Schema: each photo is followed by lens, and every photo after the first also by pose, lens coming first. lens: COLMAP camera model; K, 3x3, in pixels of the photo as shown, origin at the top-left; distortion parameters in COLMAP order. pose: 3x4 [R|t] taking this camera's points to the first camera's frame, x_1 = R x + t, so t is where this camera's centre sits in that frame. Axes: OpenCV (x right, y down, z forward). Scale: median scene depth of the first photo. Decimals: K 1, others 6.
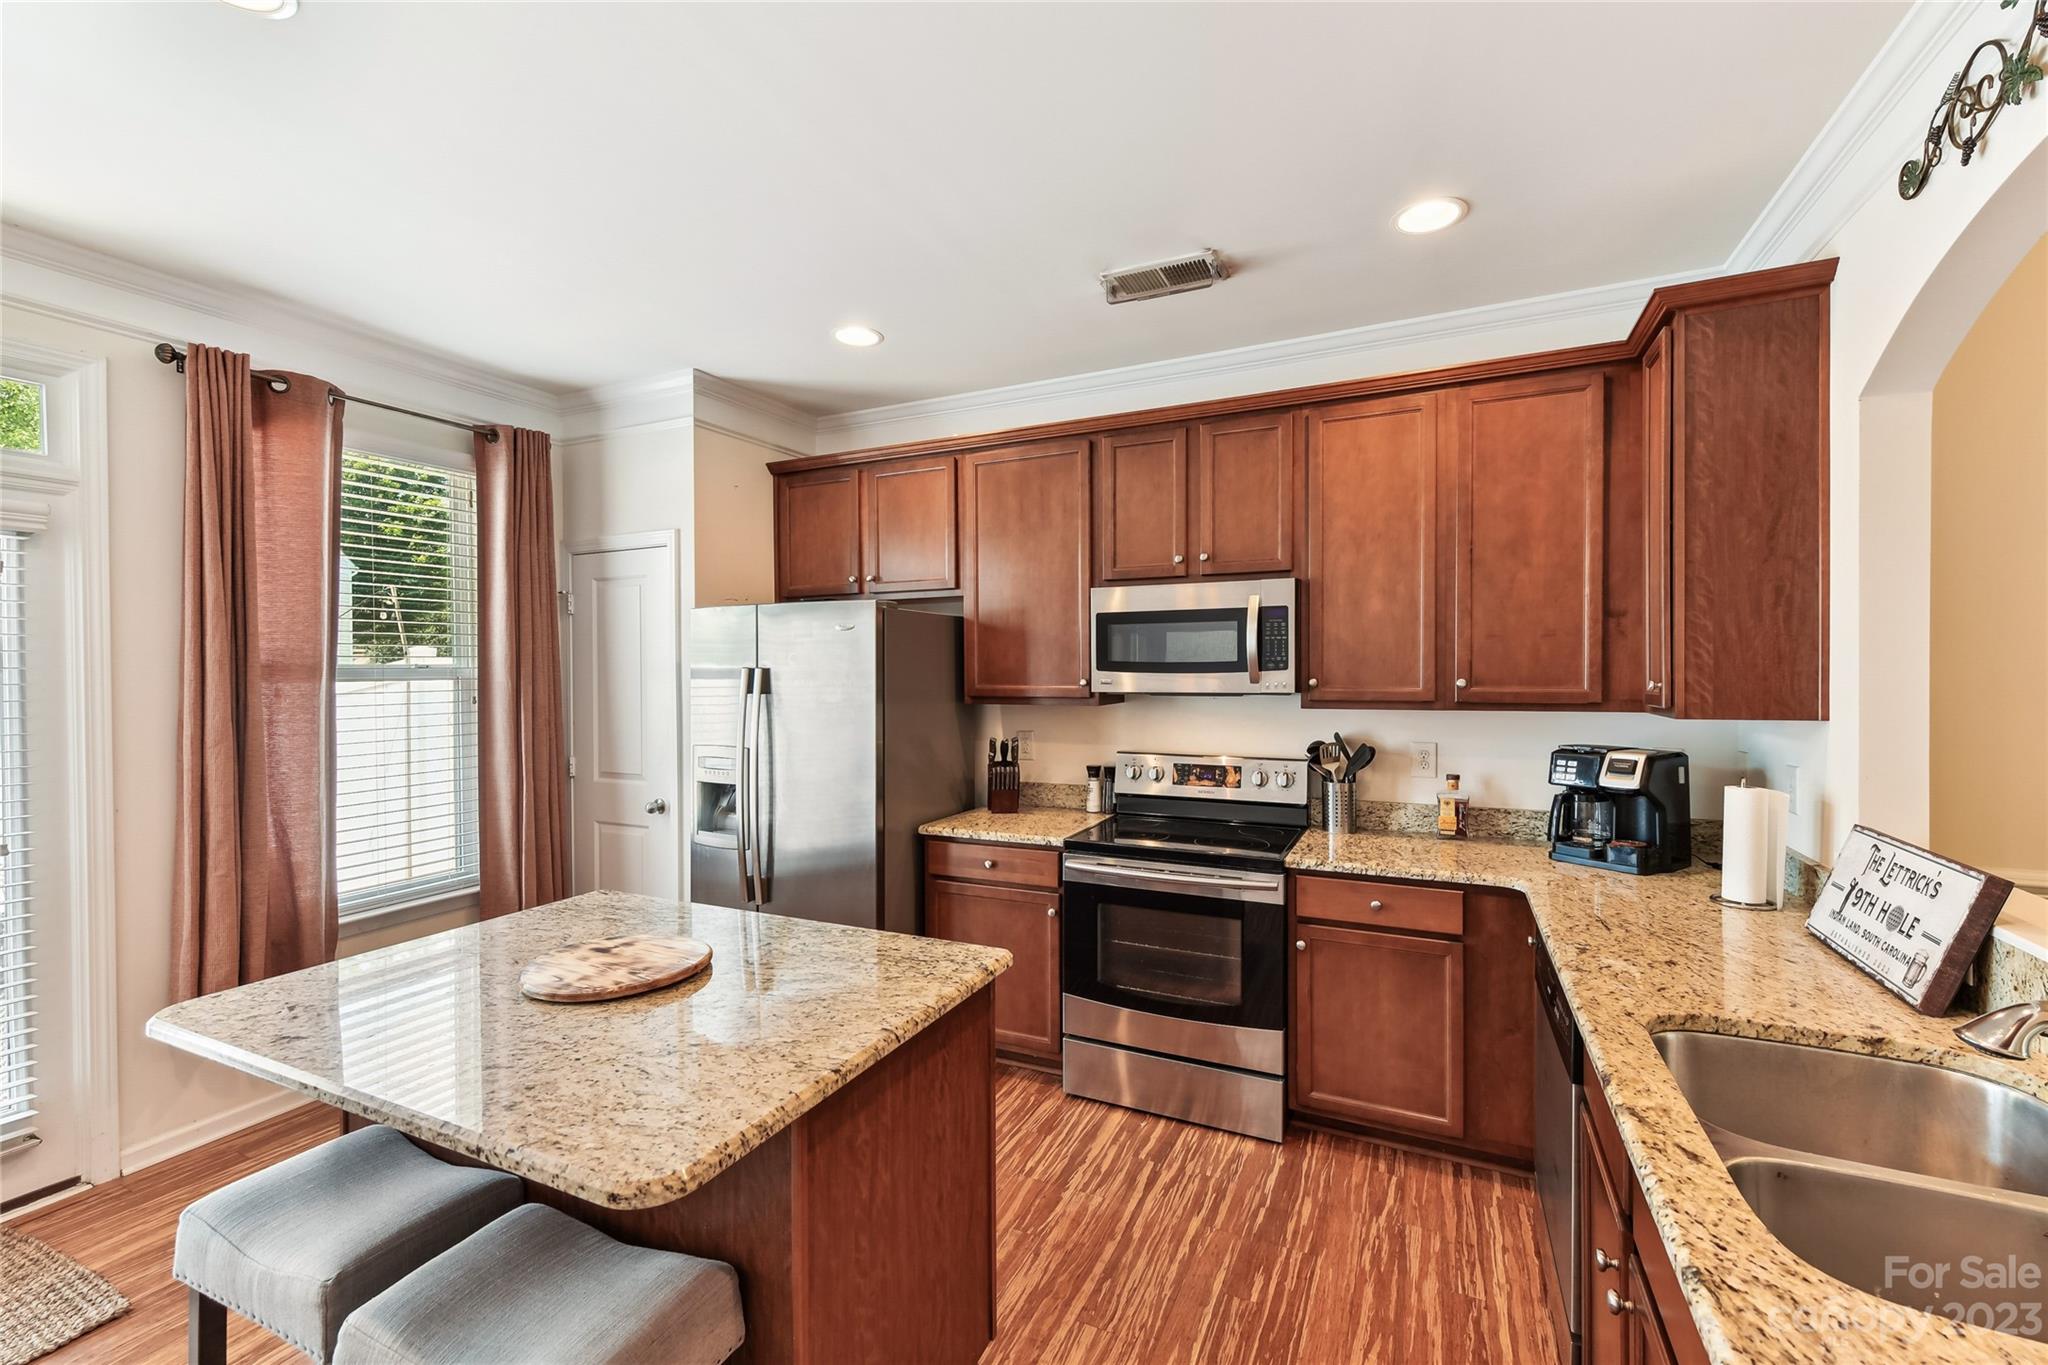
lens RADIAL K [[861.6, 0, 1031.0], [0, 861.6, 680.6], [0, 0, 1]] dist [0.005073, -0.000107]
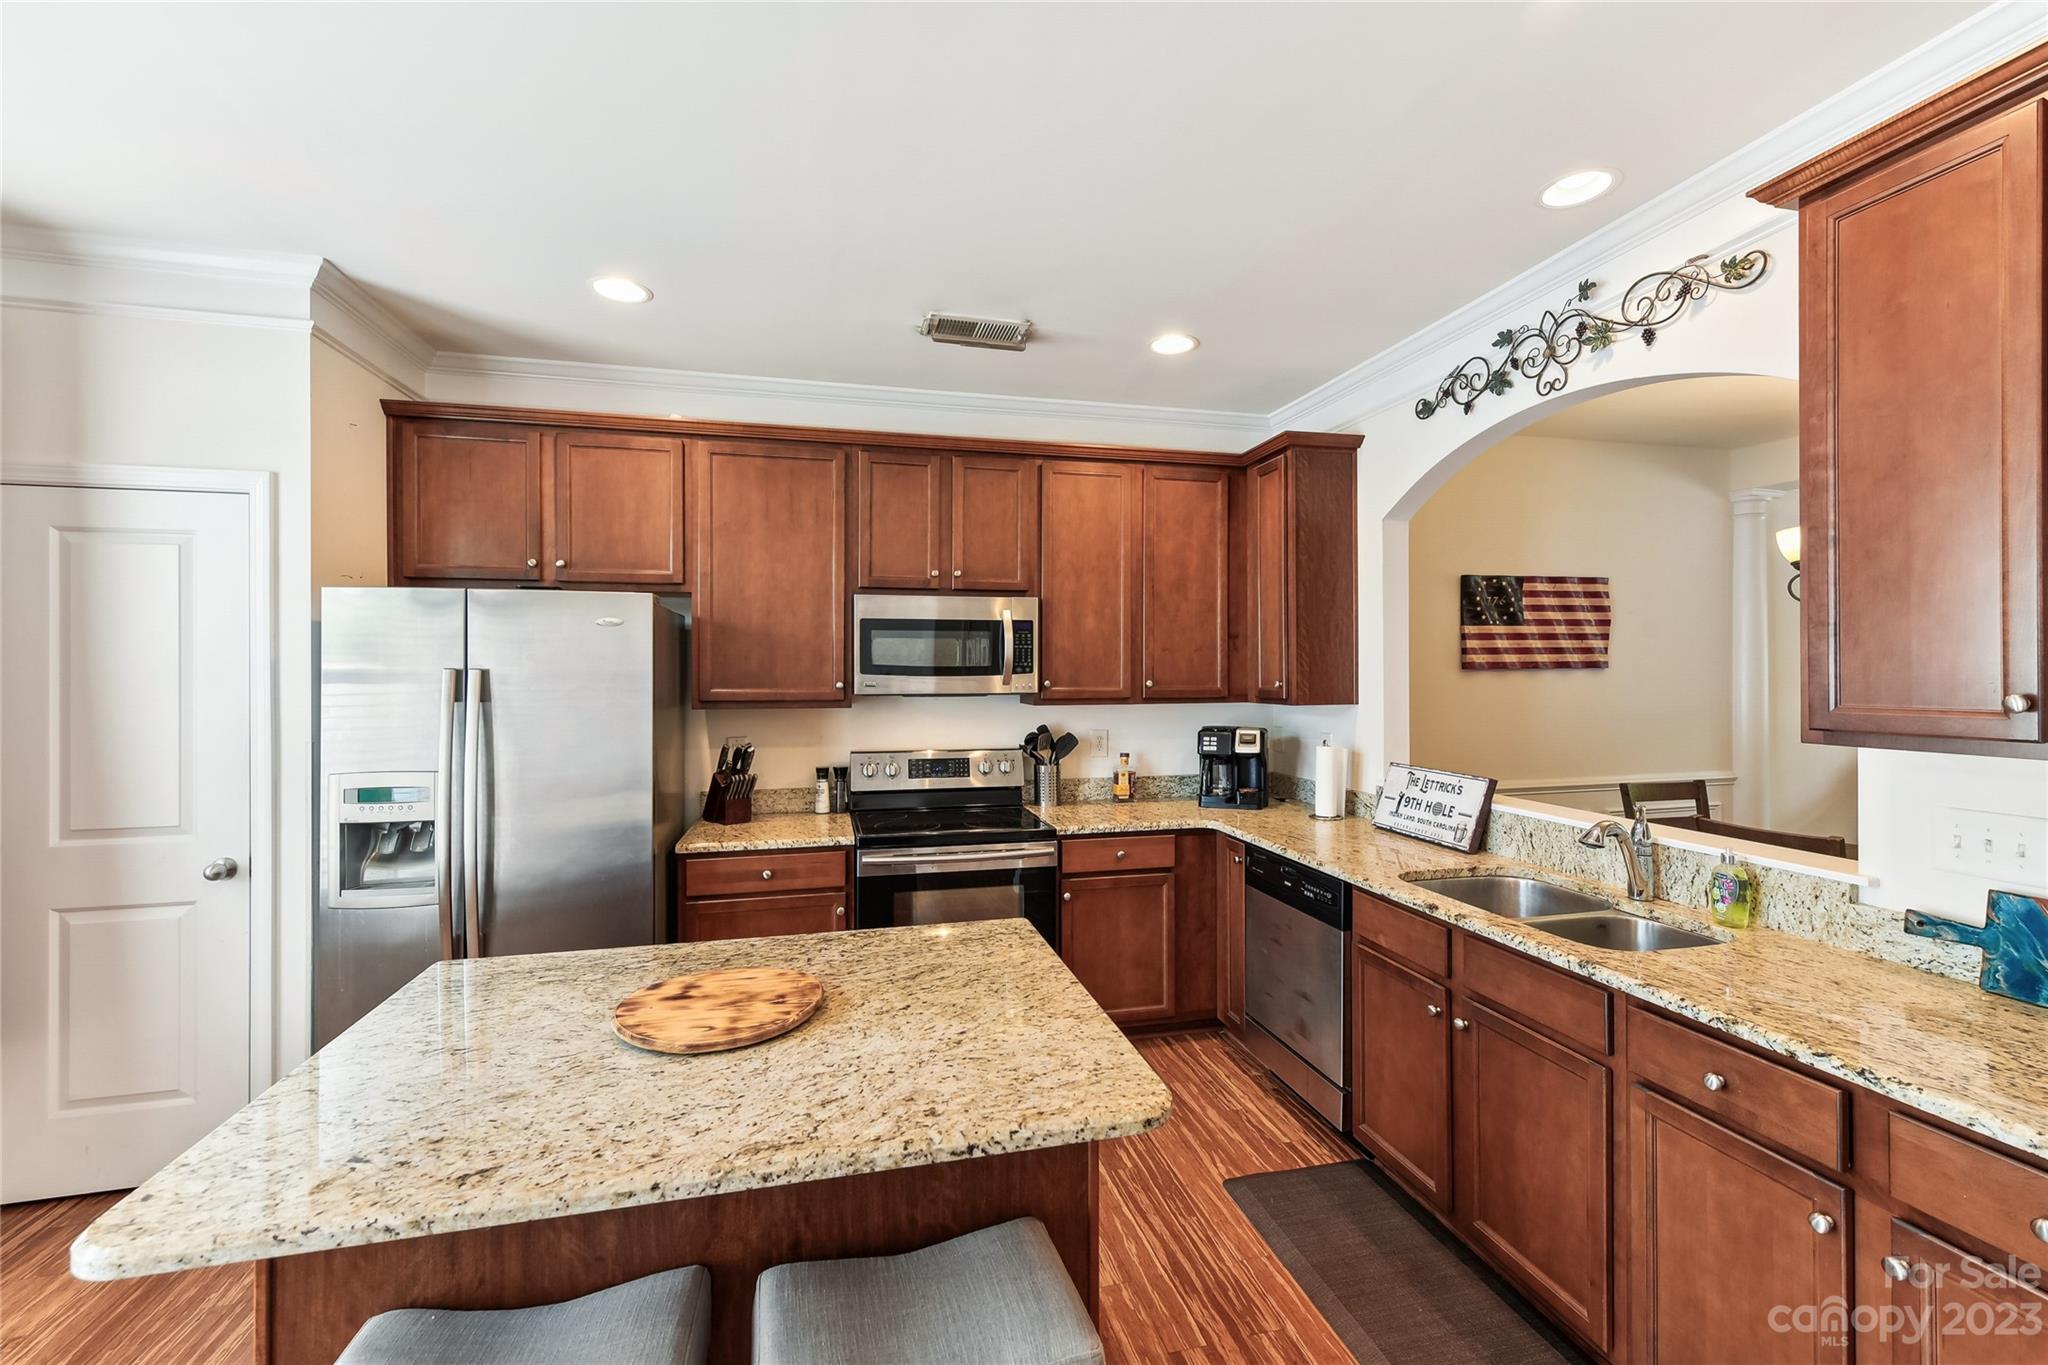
lens RADIAL K [[861.6, 0, 1039.7], [0, 861.6, 674.1], [0, 0, 1]] dist [0.005073, -0.000107]
pose [[0.772240, 0.002504, 0.635326, -0.504278], [0.004951, 0.999938, -0.009960, 0.000606], [-0.635312, 0.010837, 0.772180, 0.069252]]
